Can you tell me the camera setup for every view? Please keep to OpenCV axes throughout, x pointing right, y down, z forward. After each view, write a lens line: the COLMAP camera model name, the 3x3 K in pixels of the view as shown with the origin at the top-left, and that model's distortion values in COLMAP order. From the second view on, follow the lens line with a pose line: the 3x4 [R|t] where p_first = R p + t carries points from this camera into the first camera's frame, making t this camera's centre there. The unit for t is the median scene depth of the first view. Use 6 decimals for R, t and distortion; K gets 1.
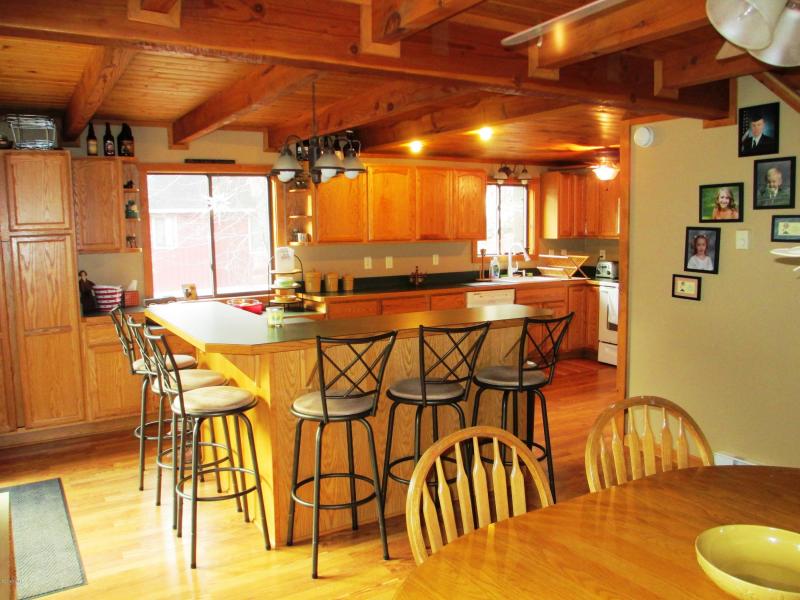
lens RADIAL K [[667.3, 0, 395.1], [0, 667.3, 296.6], [0, 0, 1]] dist [-0.061931, 0.033881]
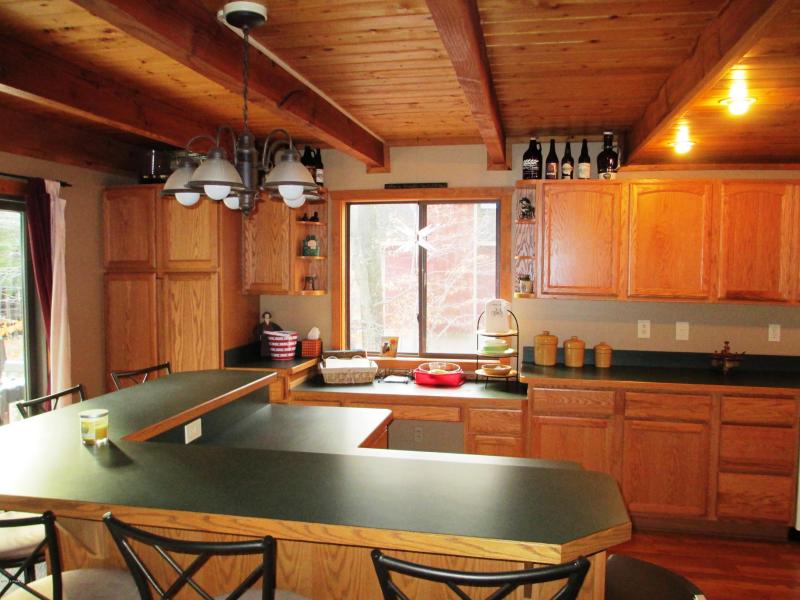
lens RADIAL K [[667.3, 0, 400.6], [0, 667.3, 297.1], [0, 0, 1]] dist [-0.061931, 0.033881]
pose [[0.747497, 0.063226, -0.661250, 0.232465], [-0.089559, 0.995963, -0.006010, -0.062006], [0.658201, 0.063713, 0.750142, 0.380717]]
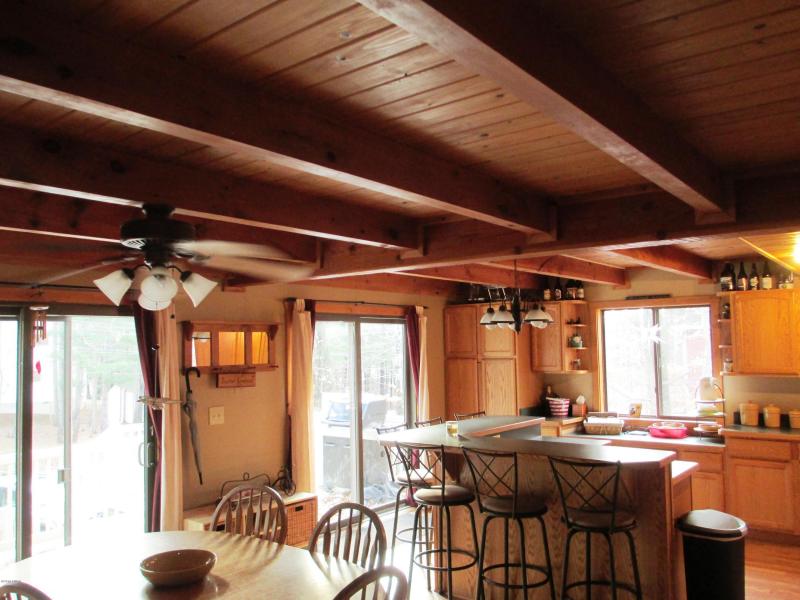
lens RADIAL K [[667.3, 0, 398.7], [0, 667.3, 299.5], [0, 0, 1]] dist [-0.061931, 0.033881]
pose [[0.365155, -0.043851, -0.929913, 0.596876], [-0.091059, 0.992418, -0.082555, -0.063640], [0.926483, 0.114822, 0.358394, 0.184692]]
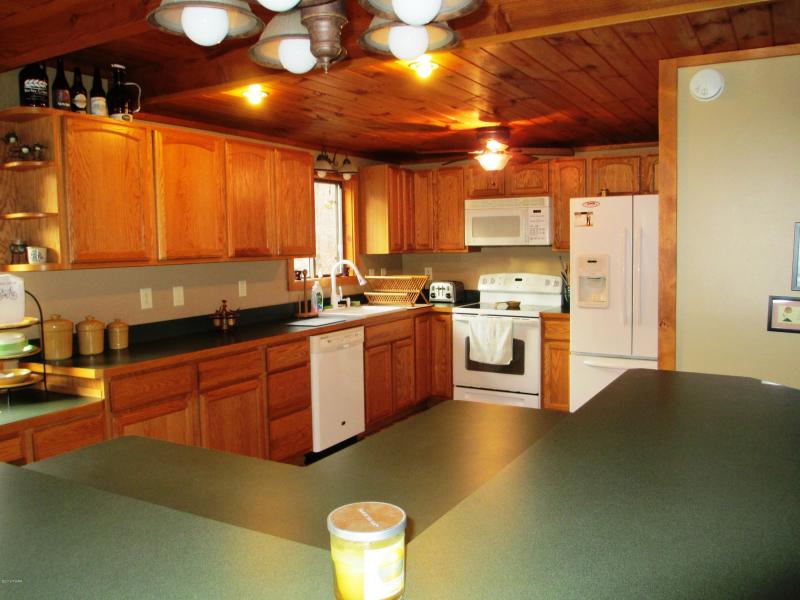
lens RADIAL K [[667.3, 0, 401.1], [0, 667.3, 298.1], [0, 0, 1]] dist [-0.061931, 0.033881]
pose [[0.865687, -0.046081, 0.498461, -0.150319], [0.061707, 0.997983, -0.014907, -0.030956], [-0.496769, 0.043663, 0.866784, 0.420523]]
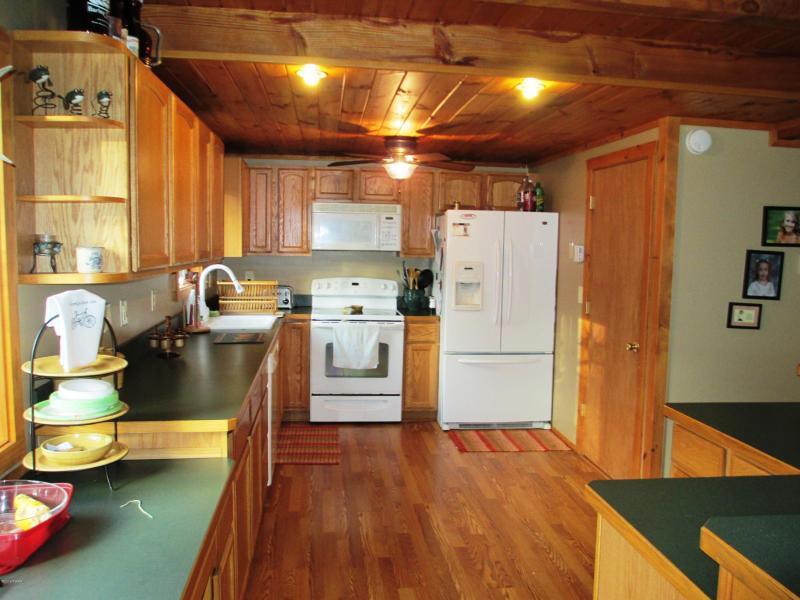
lens RADIAL K [[667.3, 0, 399.8], [0, 667.3, 305.8], [0, 0, 1]] dist [-0.061931, 0.033881]
pose [[0.392018, -0.071156, 0.917202, -0.389701], [0.070726, 0.996385, 0.047070, -0.070457], [-0.917235, 0.046418, 0.395633, 0.721664]]
